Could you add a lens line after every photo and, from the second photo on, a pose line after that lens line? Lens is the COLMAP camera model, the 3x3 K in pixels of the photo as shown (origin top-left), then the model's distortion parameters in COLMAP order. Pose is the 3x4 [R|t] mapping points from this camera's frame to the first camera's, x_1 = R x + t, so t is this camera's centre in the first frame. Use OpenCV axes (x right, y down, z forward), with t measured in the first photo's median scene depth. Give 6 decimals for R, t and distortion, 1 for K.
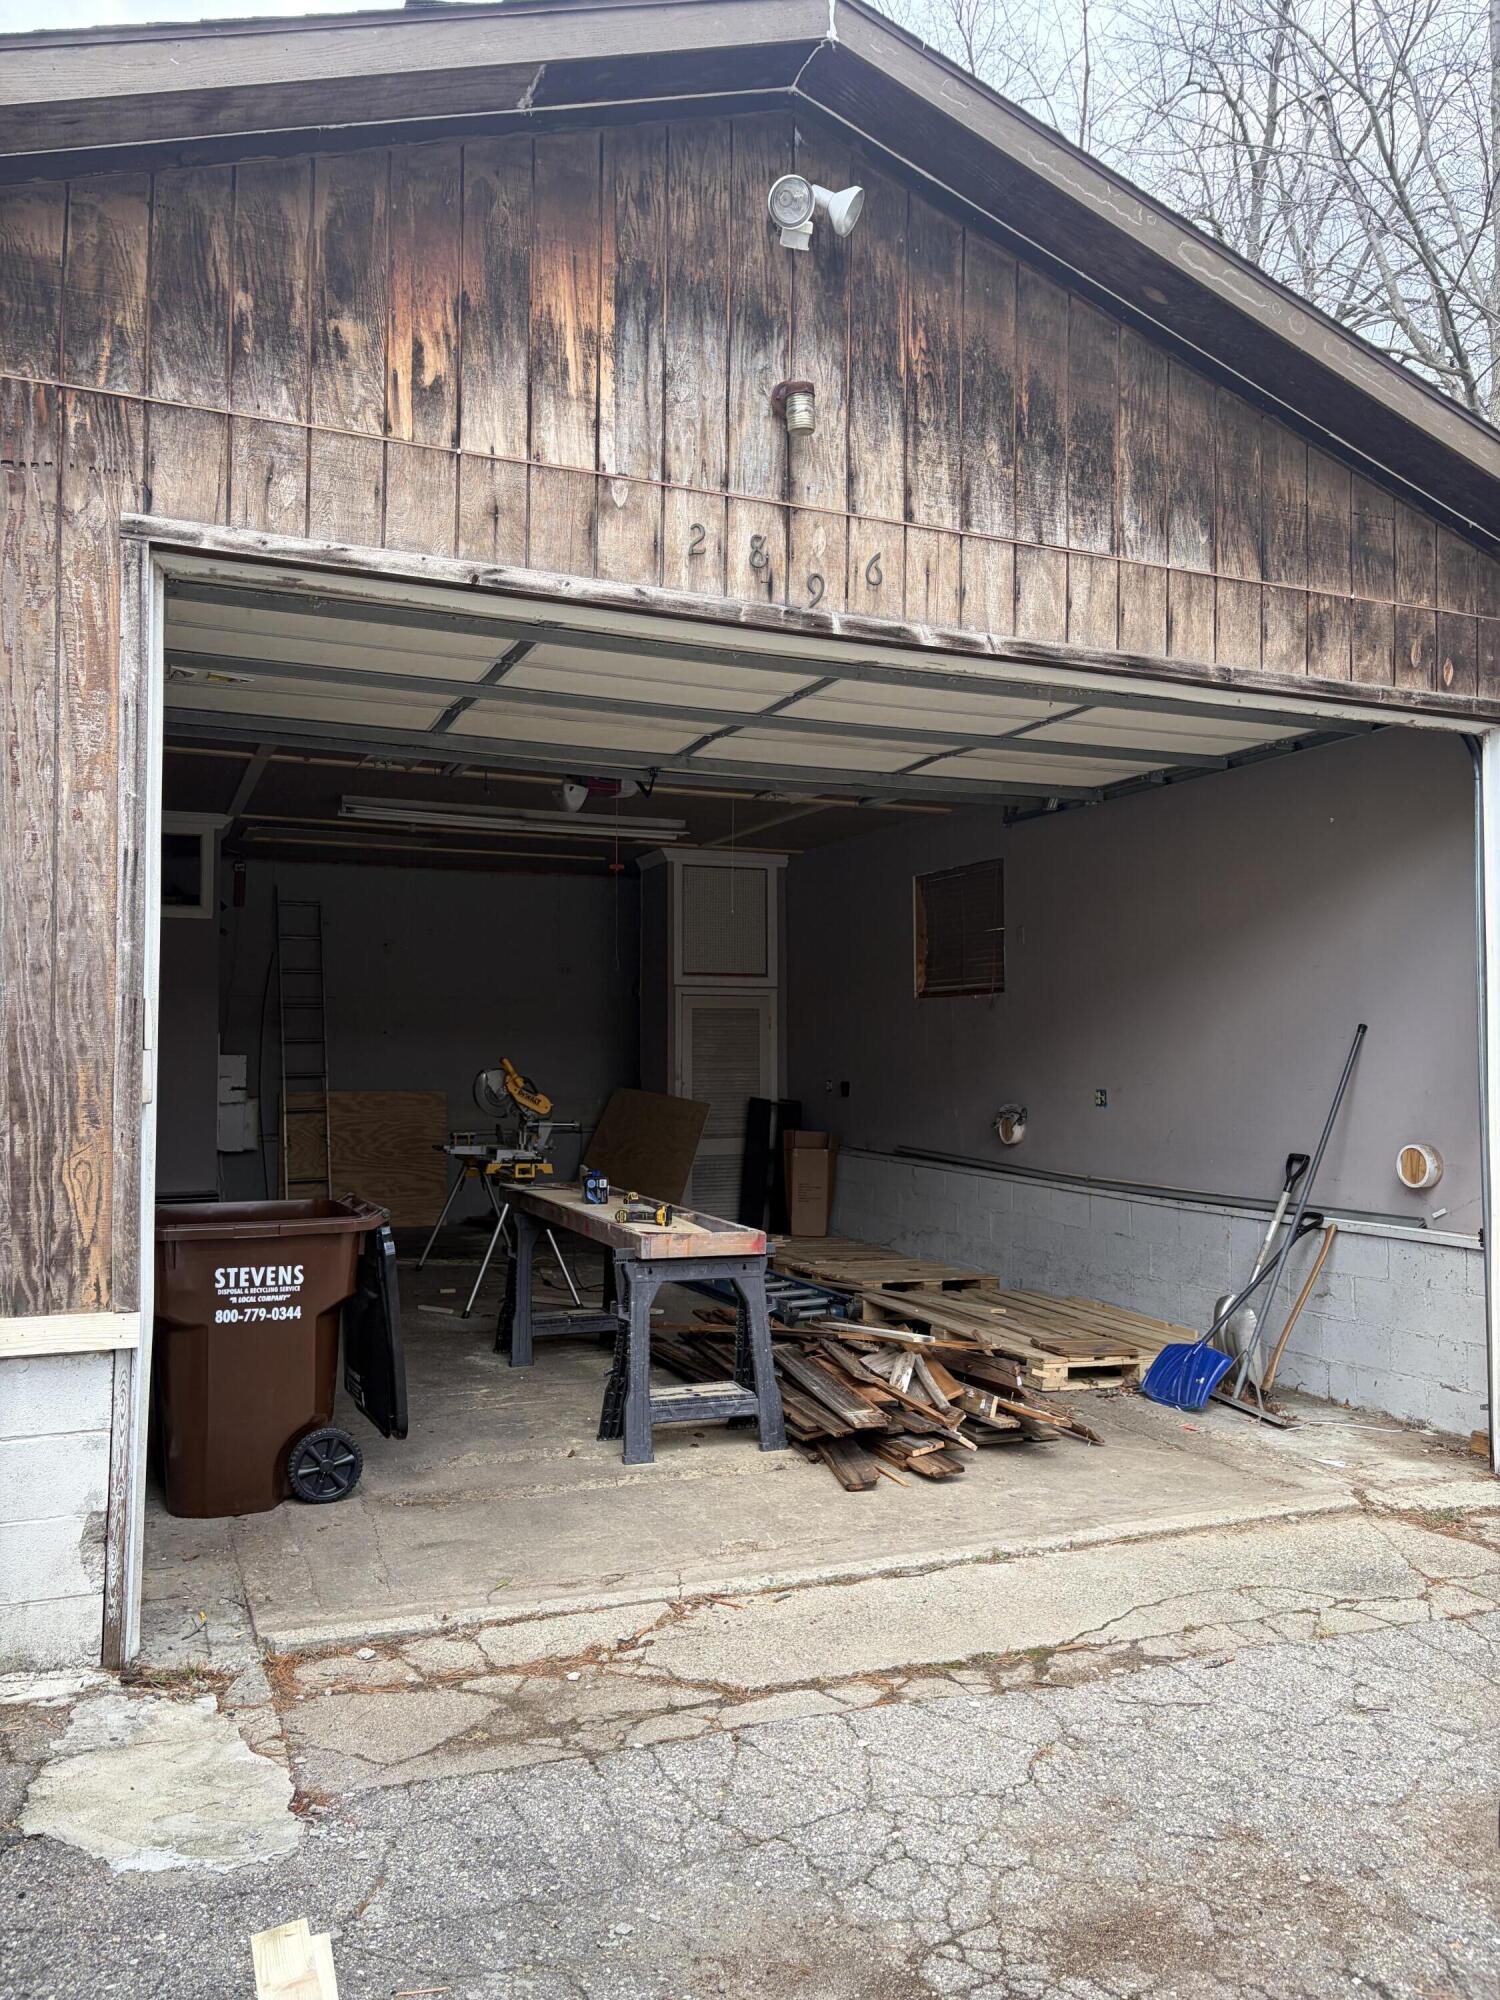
lens RADIAL K [[1509.2, 0, 754.1], [0, 1509.2, 998.8], [0, 0, 1]] dist [0.030098, -0.045315]
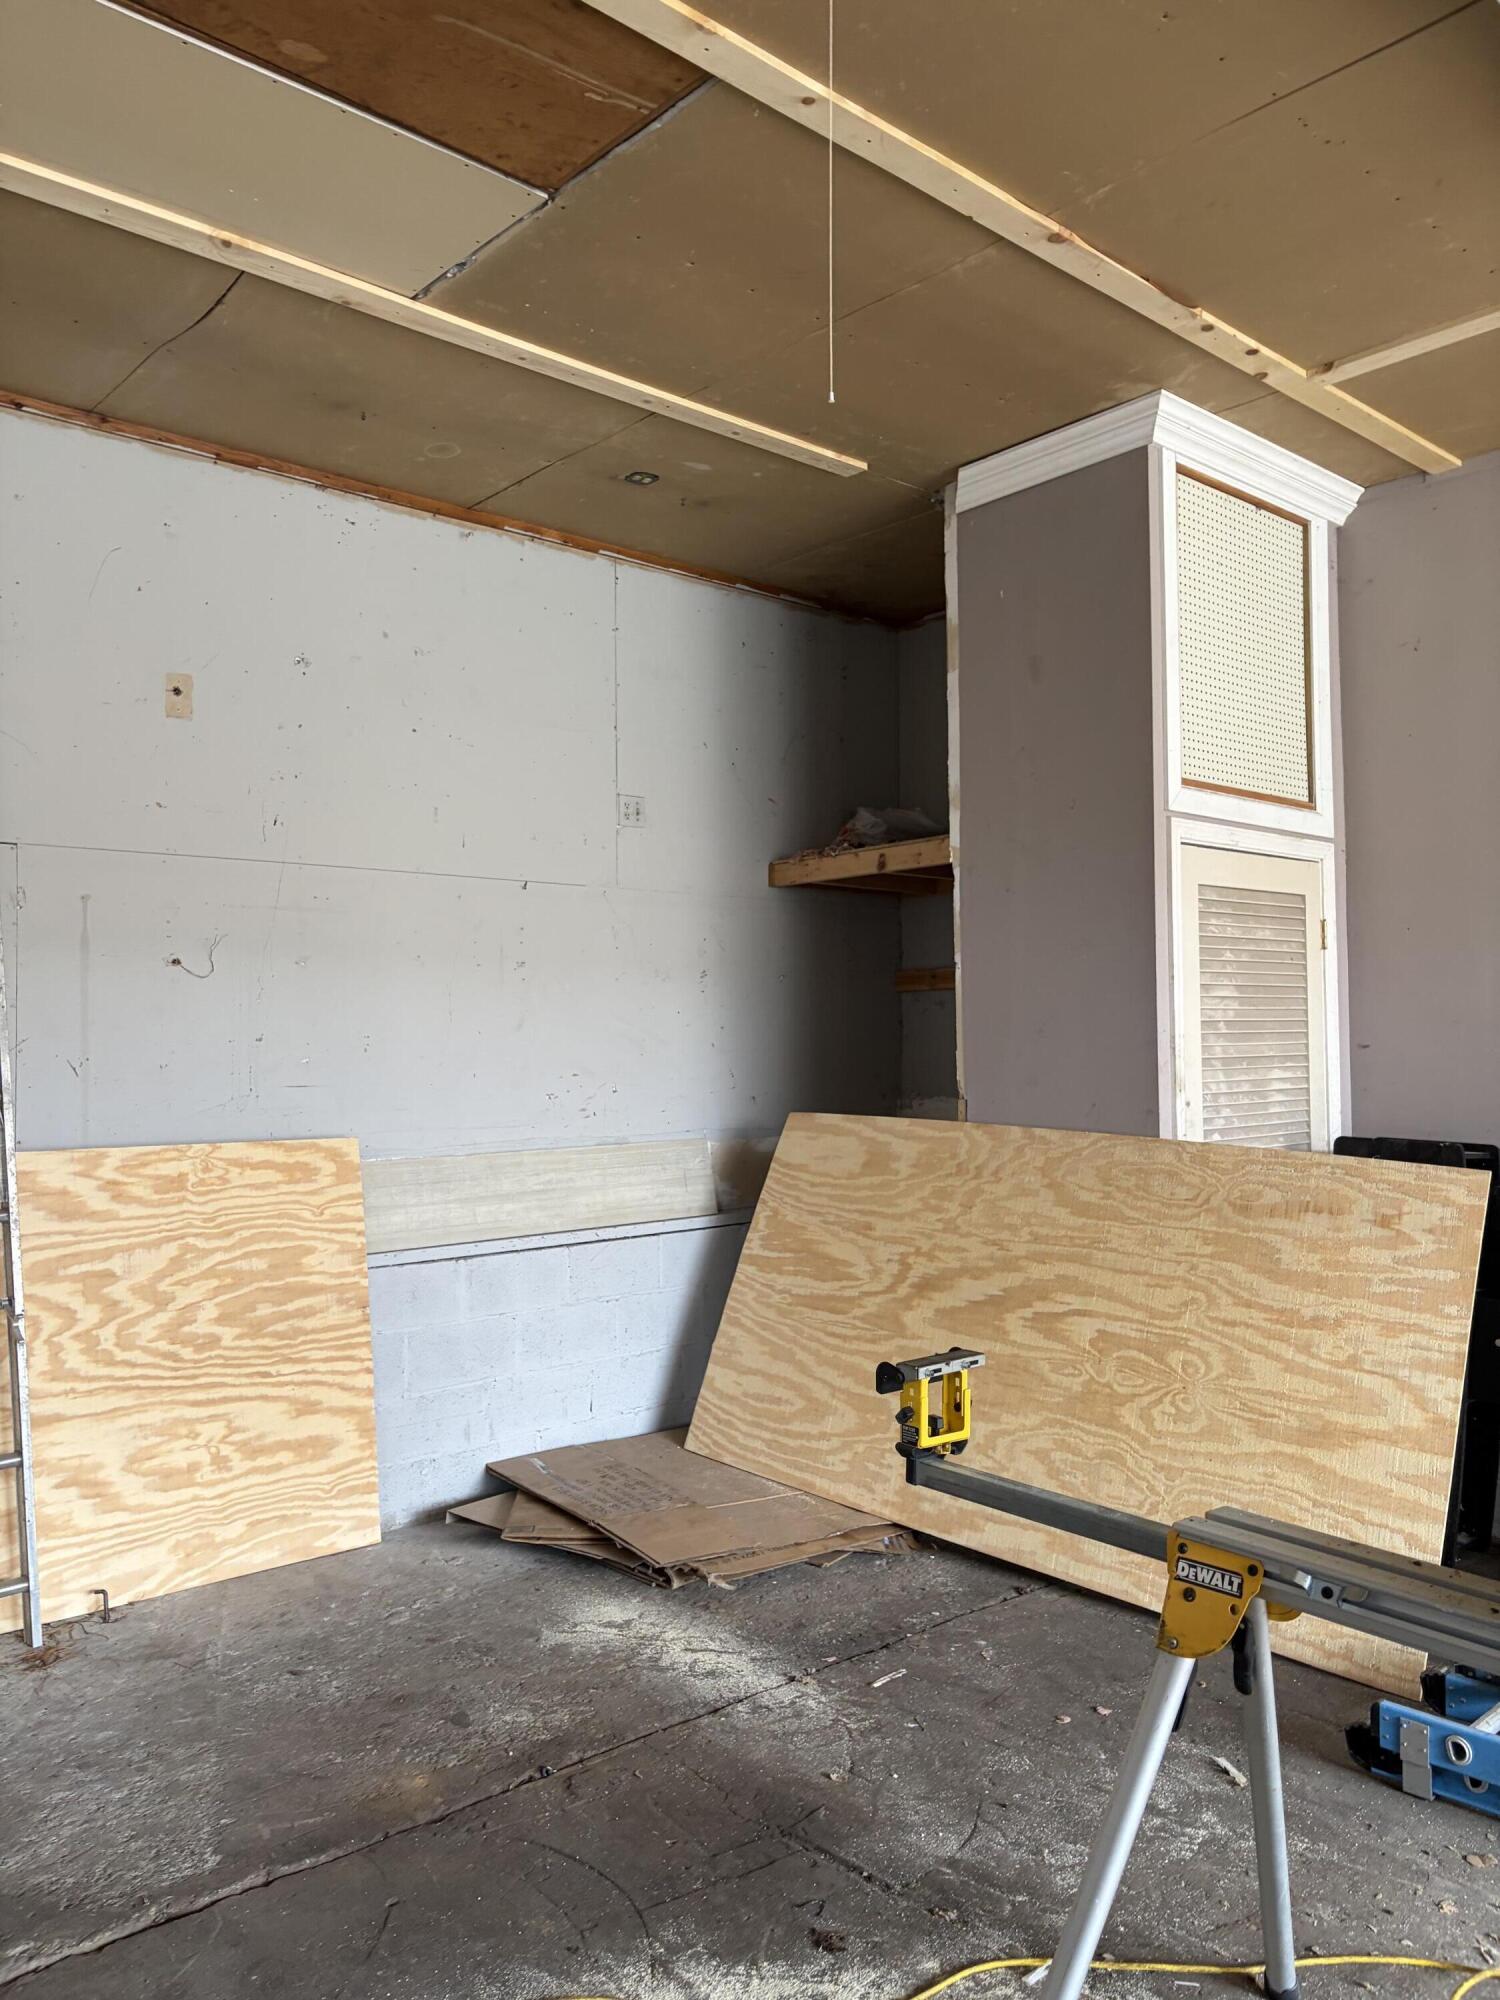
lens RADIAL K [[1509.2, 0, 742.9], [0, 1509.2, 1005.5], [0, 0, 1]] dist [0.030098, -0.045315]
pose [[0.953299, -0.004525, 0.301993, -0.232138], [0.000576, 0.999913, 0.013163, 0.027818], [-0.302027, -0.012374, 0.953219, 0.668600]]
